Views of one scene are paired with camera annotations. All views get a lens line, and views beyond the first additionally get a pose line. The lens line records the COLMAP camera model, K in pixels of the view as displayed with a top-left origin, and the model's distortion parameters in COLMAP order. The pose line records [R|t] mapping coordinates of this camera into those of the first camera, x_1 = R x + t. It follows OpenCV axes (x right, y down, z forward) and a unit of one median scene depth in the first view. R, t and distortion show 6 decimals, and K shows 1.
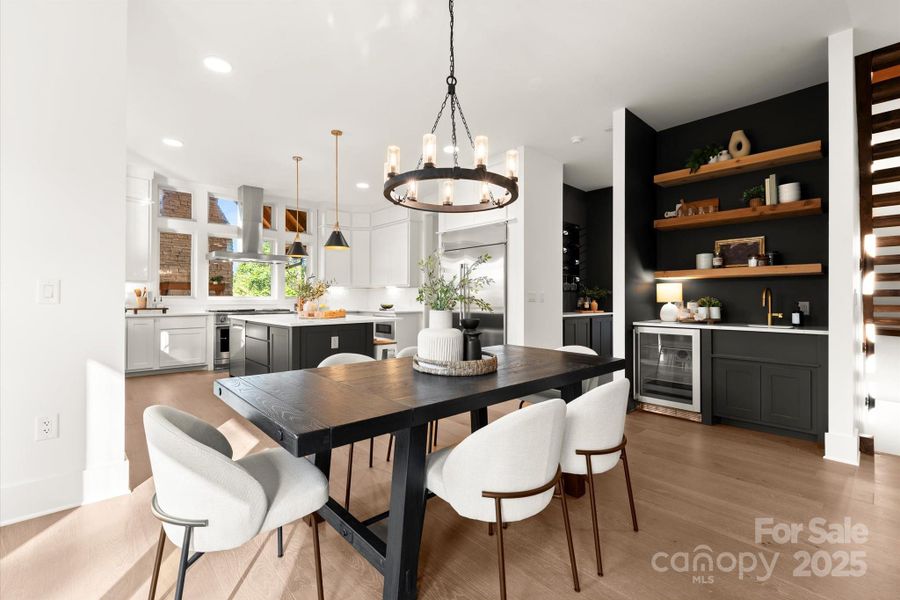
lens RADIAL K [[384.3, 0, 444.2], [0, 384.3, 294.9], [0, 0, 1]] dist [-0.001156, -0.000333]
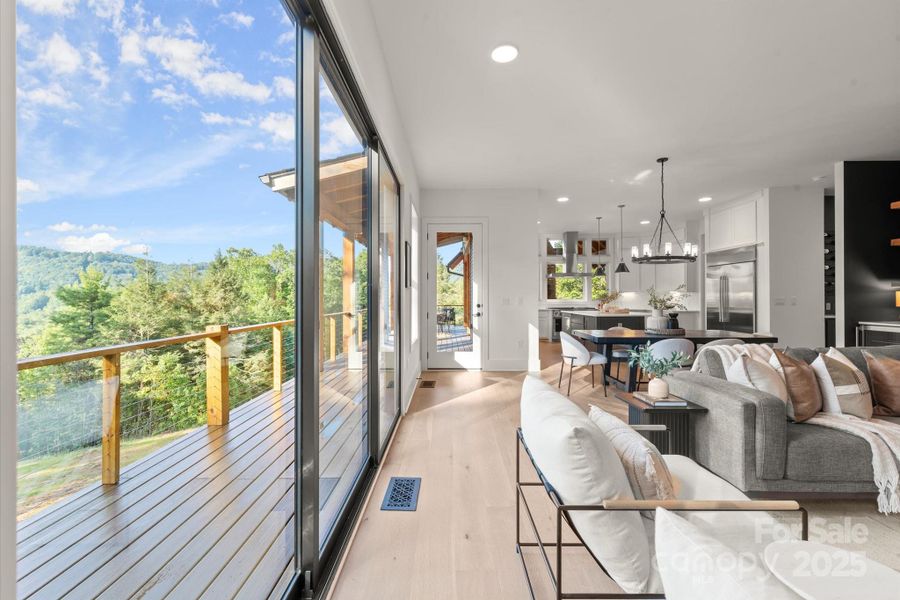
lens RADIAL K [[384.3, 0, 444.2], [0, 384.3, 294.9], [0, 0, 1]] dist [-0.001156, -0.000333]
pose [[0.728199, -0.007215, -0.685328, 0.283017], [0.010063, 0.999949, 0.000166, -0.027048], [0.685292, -0.007017, 0.728235, -0.710366]]
